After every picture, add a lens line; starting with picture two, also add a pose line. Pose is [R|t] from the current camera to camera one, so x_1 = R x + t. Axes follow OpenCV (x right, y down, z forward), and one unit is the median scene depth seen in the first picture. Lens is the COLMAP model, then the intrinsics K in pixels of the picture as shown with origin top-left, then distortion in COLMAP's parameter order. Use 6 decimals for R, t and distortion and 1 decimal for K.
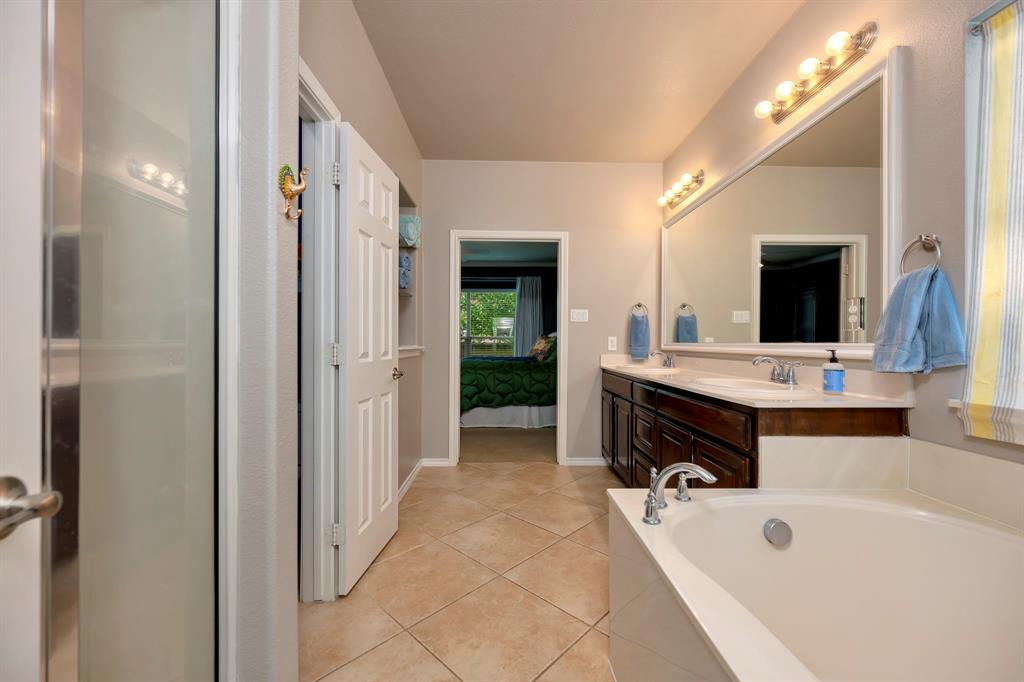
lens RADIAL K [[409.3, 0, 509.6], [0, 409.3, 344.9], [0, 0, 1]] dist [0.001040, -0.001286]
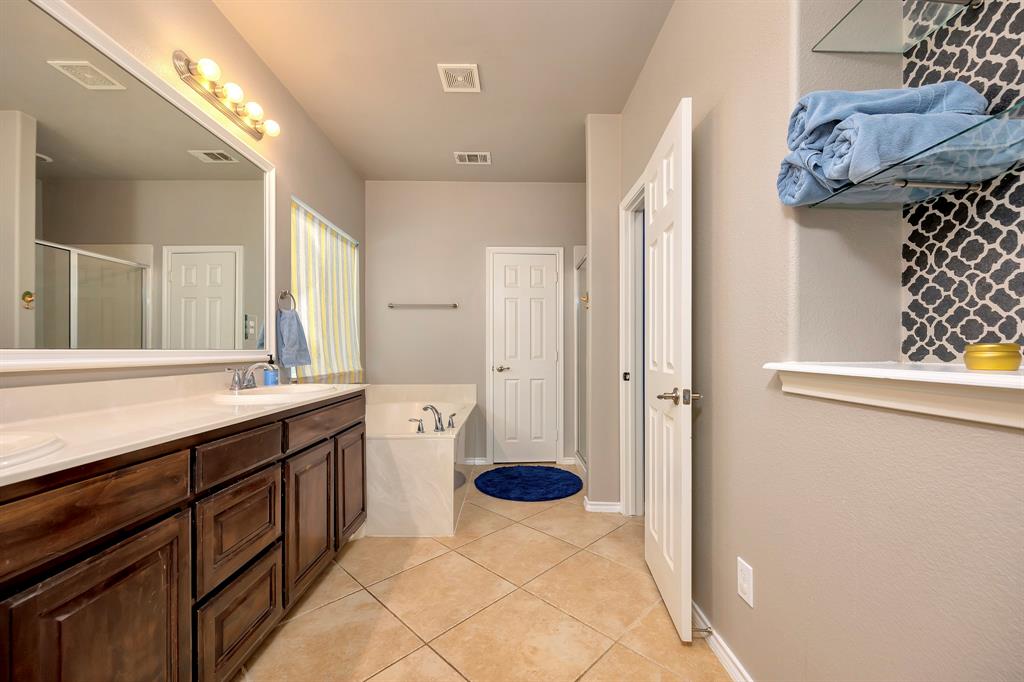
lens RADIAL K [[409.3, 0, 516.6], [0, 409.3, 350.6], [0, 0, 1]] dist [0.001040, -0.001286]
pose [[-0.999976, -0.006857, -0.000403, -0.011256], [-0.006858, 0.999972, 0.002840, -0.011232], [0.000383, 0.002843, -0.999996, 2.269990]]
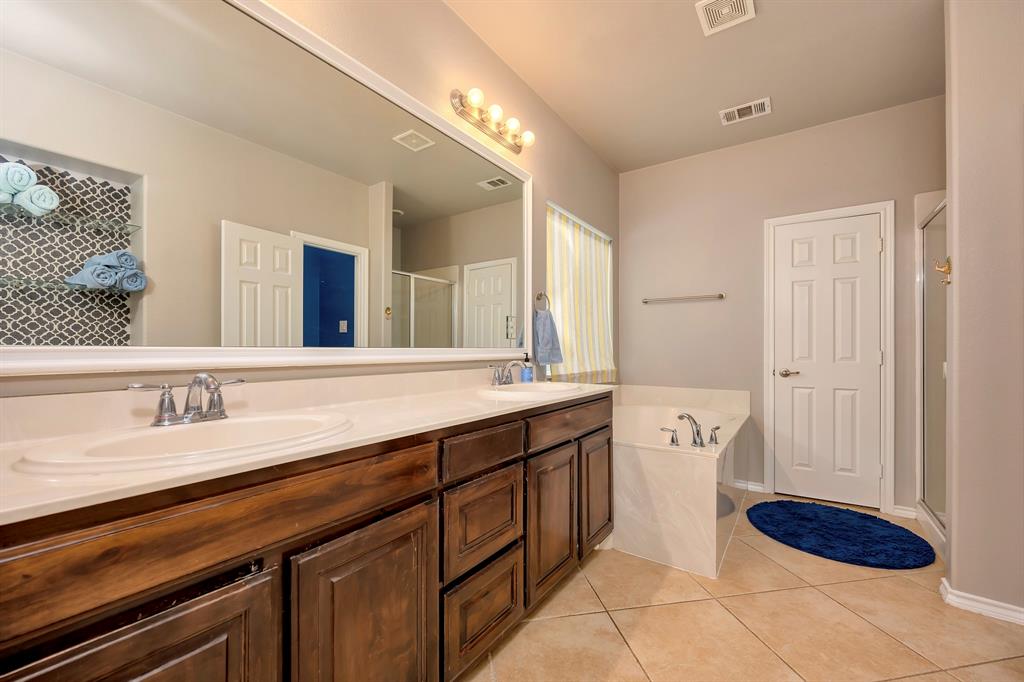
lens RADIAL K [[409.3, 0, 518.4], [0, 409.3, 348.7], [0, 0, 1]] dist [0.001040, -0.001286]
pose [[-0.816298, -0.007913, 0.577577, -0.003082], [-0.006295, 0.999969, 0.004803, -0.010340], [-0.577597, 0.000285, -0.816322, 2.110335]]
